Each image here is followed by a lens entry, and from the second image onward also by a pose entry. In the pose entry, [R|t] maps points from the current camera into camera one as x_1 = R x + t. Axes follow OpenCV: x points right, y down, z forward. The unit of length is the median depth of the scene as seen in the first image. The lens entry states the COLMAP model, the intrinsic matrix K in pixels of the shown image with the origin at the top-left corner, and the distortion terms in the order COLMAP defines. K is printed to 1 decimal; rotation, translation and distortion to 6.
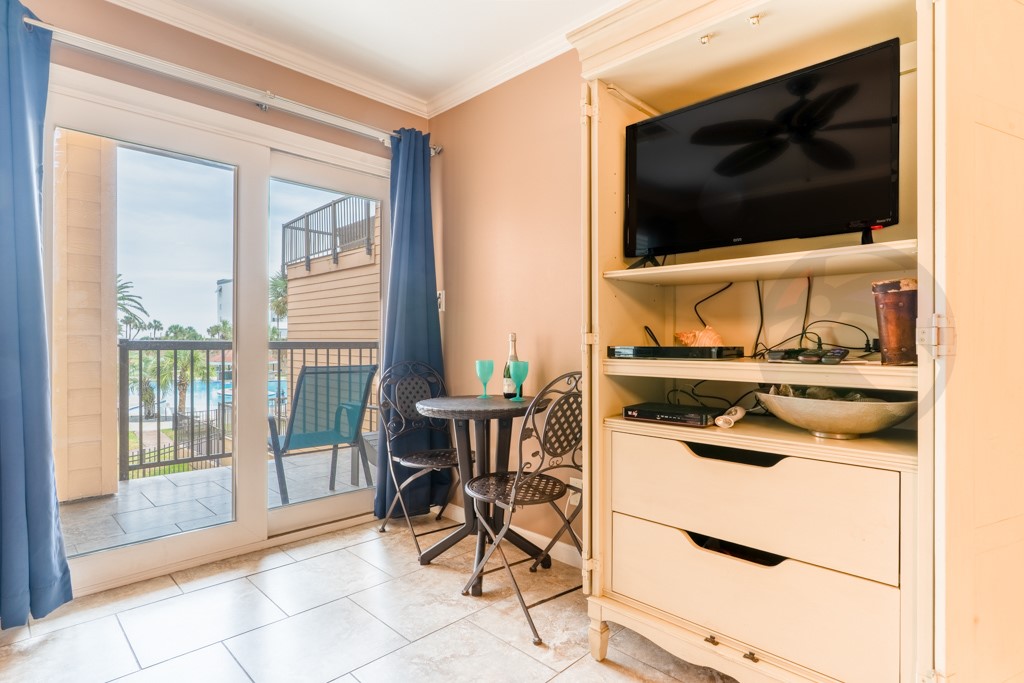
lens RADIAL K [[530.6, 0, 515.5], [0, 530.6, 342.6], [0, 0, 1]] dist [-0.005118, -0.000299]
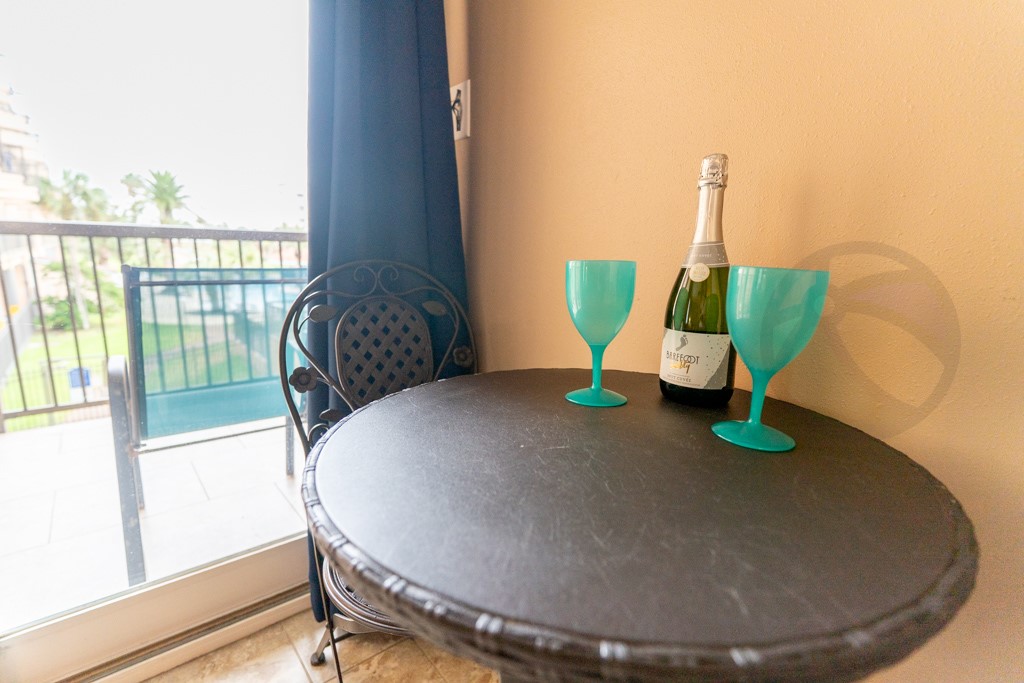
lens RADIAL K [[491.4, 0, 518.0], [0, 491.4, 343.5], [0, 0, 1]] dist [-0.002273, 0.000244]
pose [[0.997161, 0.034345, -0.067007, -0.066571], [-0.021135, 0.981805, 0.188710, 0.023630], [0.072269, -0.186758, 0.979744, 0.612858]]
